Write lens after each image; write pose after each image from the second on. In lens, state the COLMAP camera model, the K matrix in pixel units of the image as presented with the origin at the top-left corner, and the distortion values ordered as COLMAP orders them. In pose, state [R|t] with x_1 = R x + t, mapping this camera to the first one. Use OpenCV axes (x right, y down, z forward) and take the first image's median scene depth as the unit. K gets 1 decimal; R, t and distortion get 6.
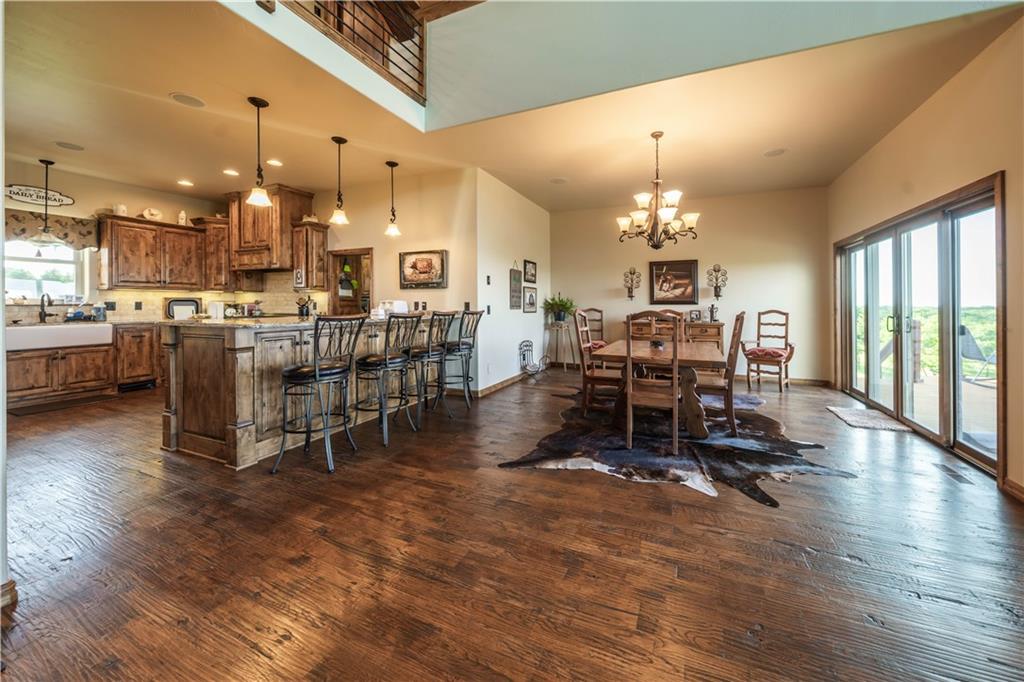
lens RADIAL K [[360.0, 0, 529.3], [0, 360.0, 303.0], [0, 0, 1]] dist [0.001173, -0.000454]
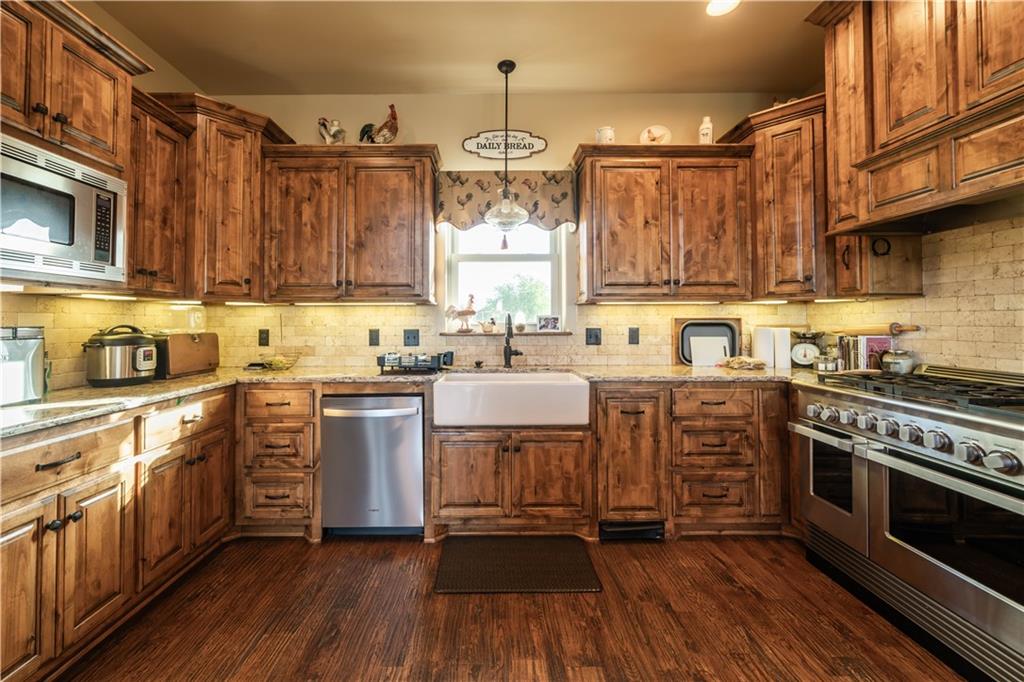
lens RADIAL K [[402.1, 0, 485.1], [0, 402.1, 315.3], [0, 0, 1]] dist [-0.000847, -0.000877]
pose [[0.371930, -0.014412, -0.928149, -0.705547], [0.000860, 0.999884, -0.015181, -0.012524], [0.928260, 0.004848, 0.371899, 0.658790]]
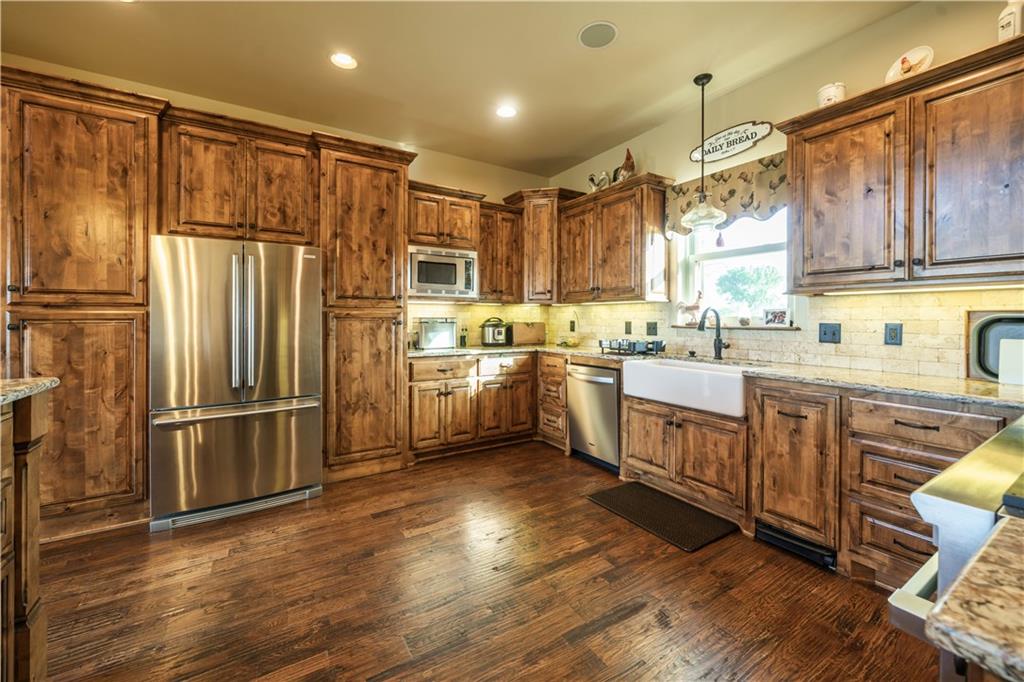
lens RADIAL K [[402.1, 0, 532.5], [0, 402.1, 316.6], [0, 0, 1]] dist [-0.000847, -0.000877]
pose [[-0.555520, 0.002136, -0.831500, -0.572176], [0.000929, 0.999998, 0.001948, -0.012175], [0.831503, 0.000309, -0.555521, 0.994205]]
